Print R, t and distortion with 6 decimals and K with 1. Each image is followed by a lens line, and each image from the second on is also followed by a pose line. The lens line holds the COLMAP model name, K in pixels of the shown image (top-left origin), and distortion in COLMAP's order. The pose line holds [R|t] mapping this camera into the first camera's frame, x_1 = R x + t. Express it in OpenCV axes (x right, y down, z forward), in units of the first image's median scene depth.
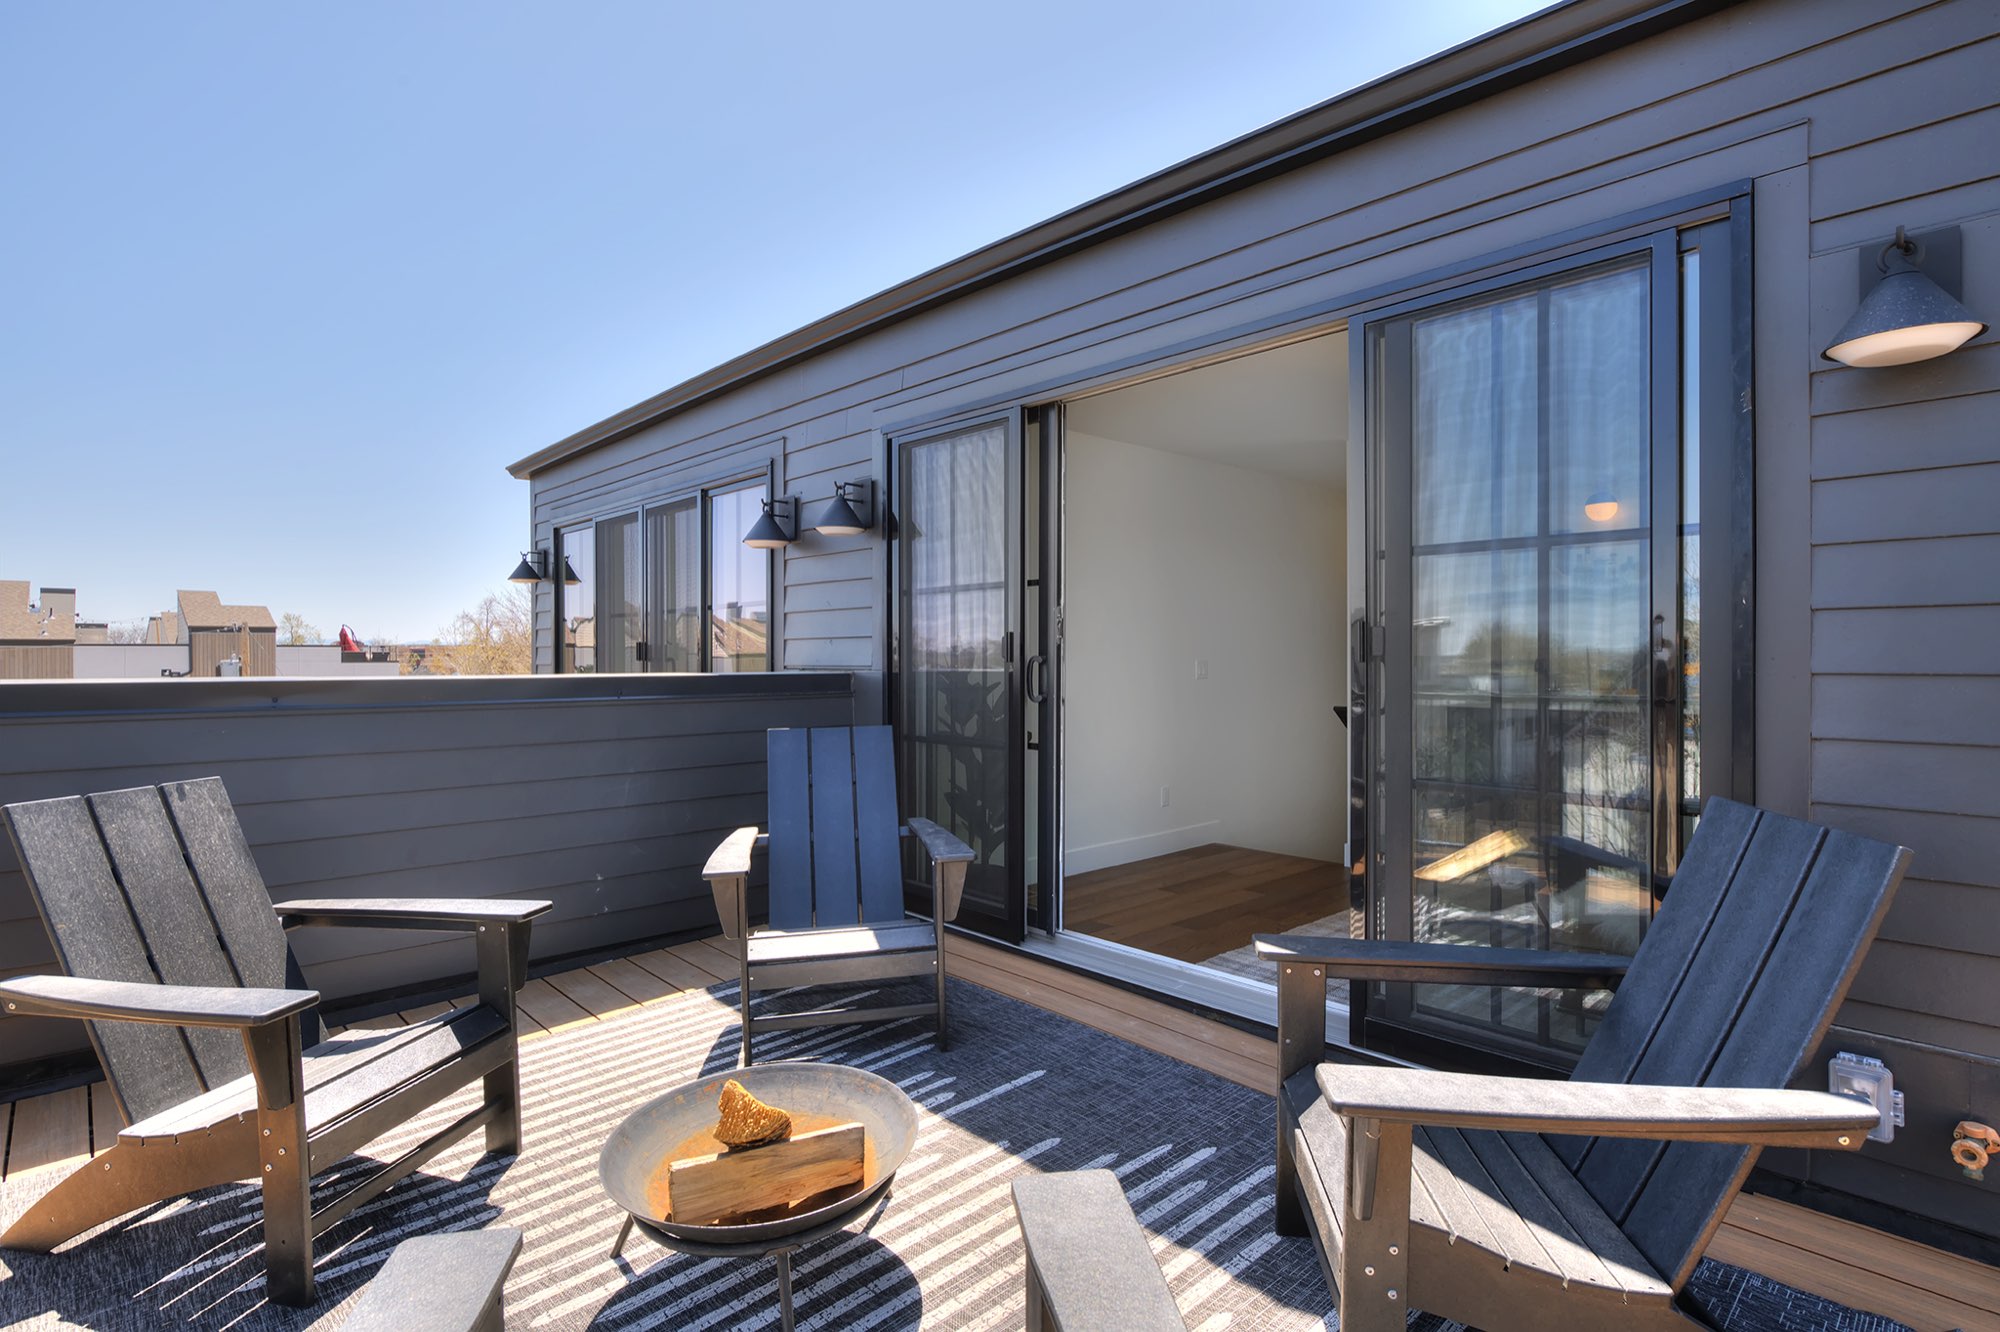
lens RADIAL K [[969.8, 0, 999.9], [0, 969.8, 659.1], [0, 0, 1]] dist [0.000455, -0.002005]
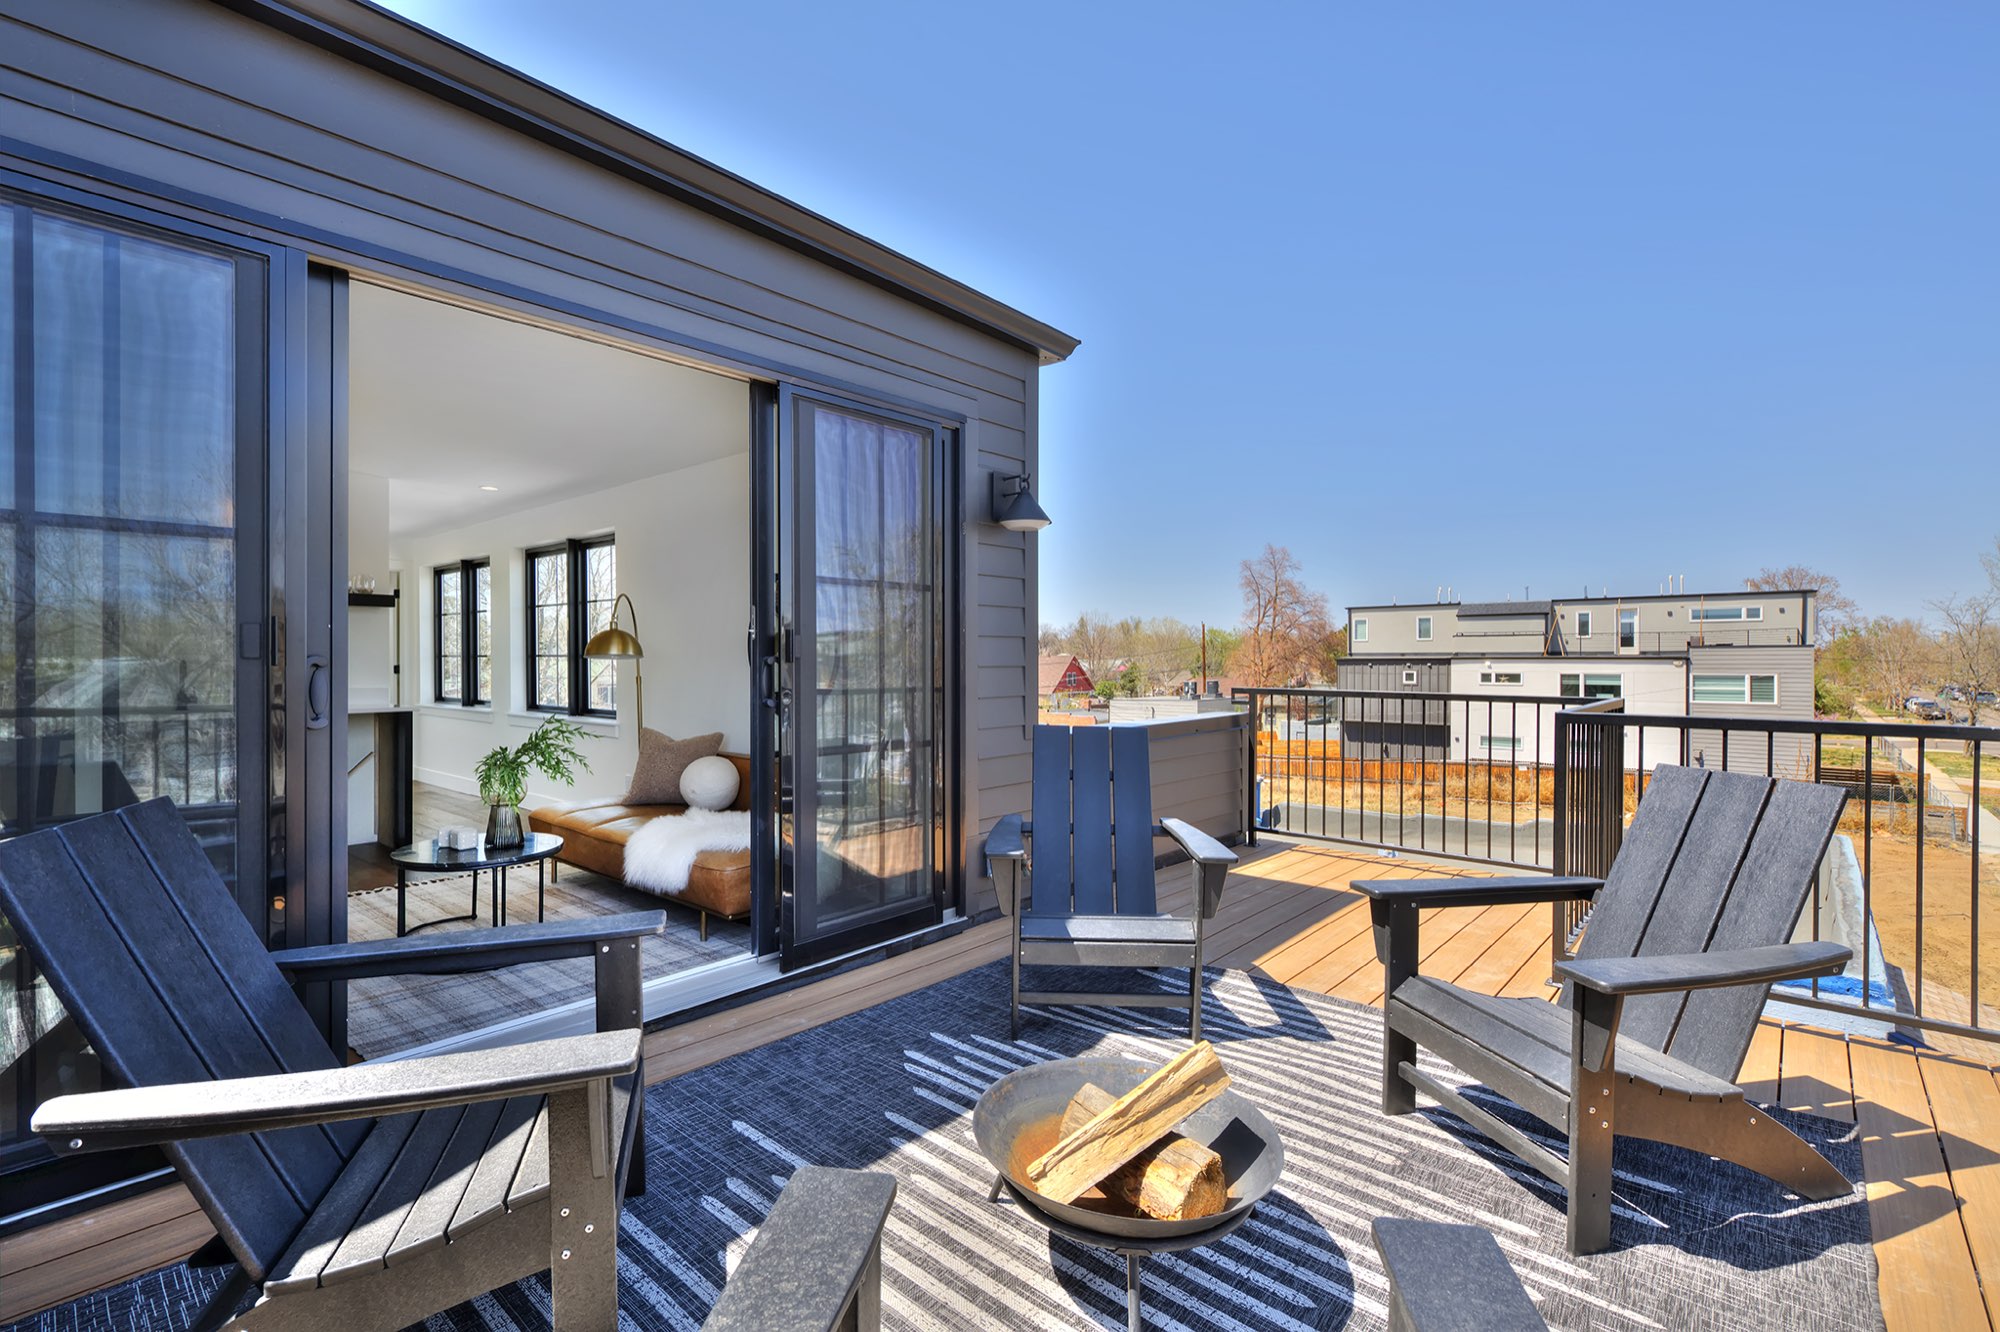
lens RADIAL K [[884.0, 0, 1000.0], [0, 884.0, 667.1], [0, 0, 1]] dist [0.000384, 0.000085]
pose [[-0.075994, -0.006412, 0.997088, -0.819901], [0.005635, 0.999961, 0.006860, 0.002916], [-0.997092, 0.006140, -0.075955, 0.857121]]
